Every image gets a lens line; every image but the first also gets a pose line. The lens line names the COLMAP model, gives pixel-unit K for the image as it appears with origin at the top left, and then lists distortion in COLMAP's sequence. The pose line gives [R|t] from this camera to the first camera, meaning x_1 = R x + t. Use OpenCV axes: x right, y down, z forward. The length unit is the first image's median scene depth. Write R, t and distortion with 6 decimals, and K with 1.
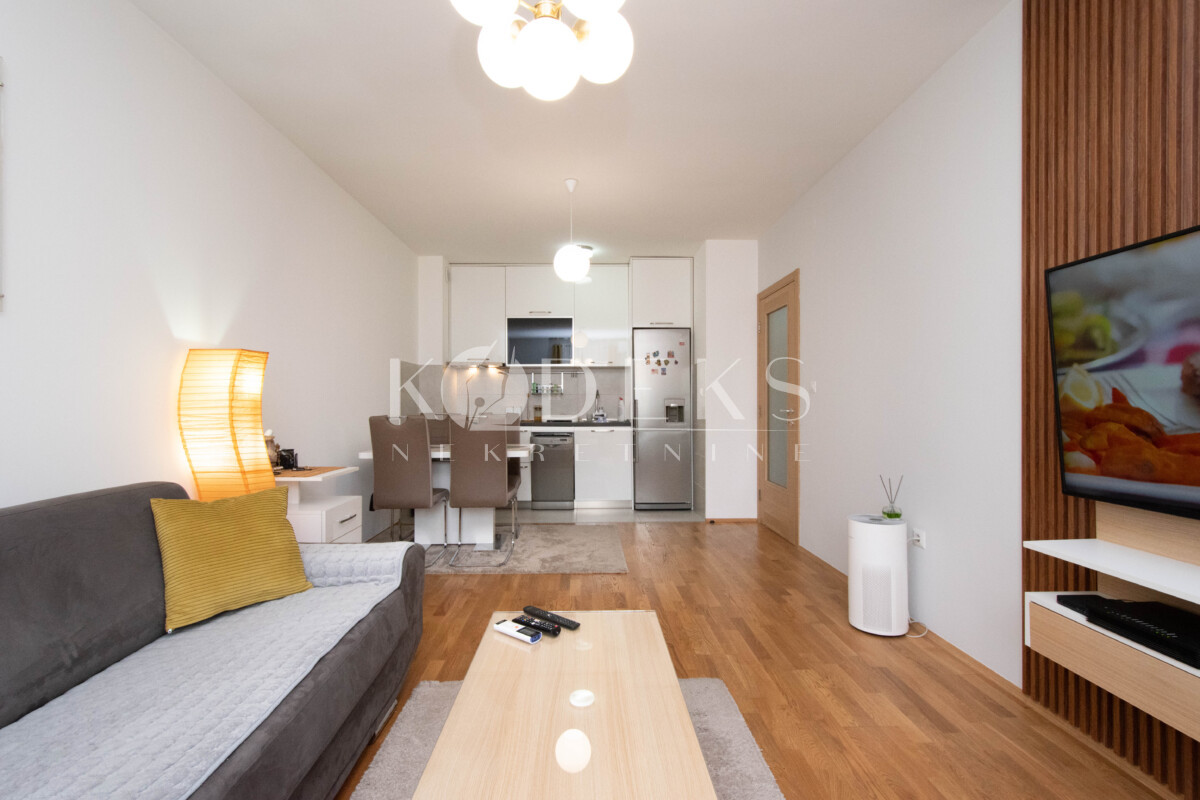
lens RADIAL K [[543.8, 0, 597.8], [0, 543.8, 402.8], [0, 0, 1]] dist [0.000302, 0.000084]
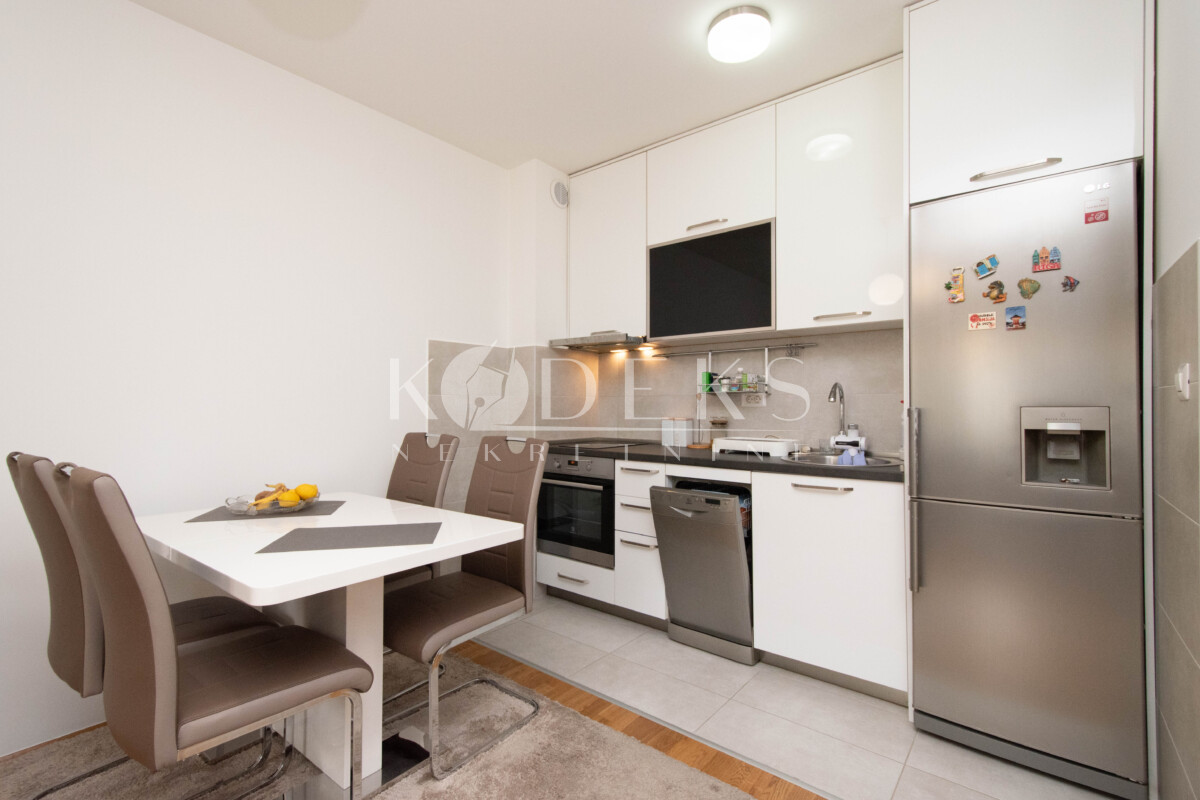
lens RADIAL K [[543.8, 0, 602.8], [0, 543.8, 398.2], [0, 0, 1]] dist [0.000302, 0.000084]
pose [[0.756173, -0.003388, -0.654363, 0.145225], [-0.001486, 0.999975, -0.006894, -0.009287], [0.654370, 0.006186, 0.756149, 0.605469]]
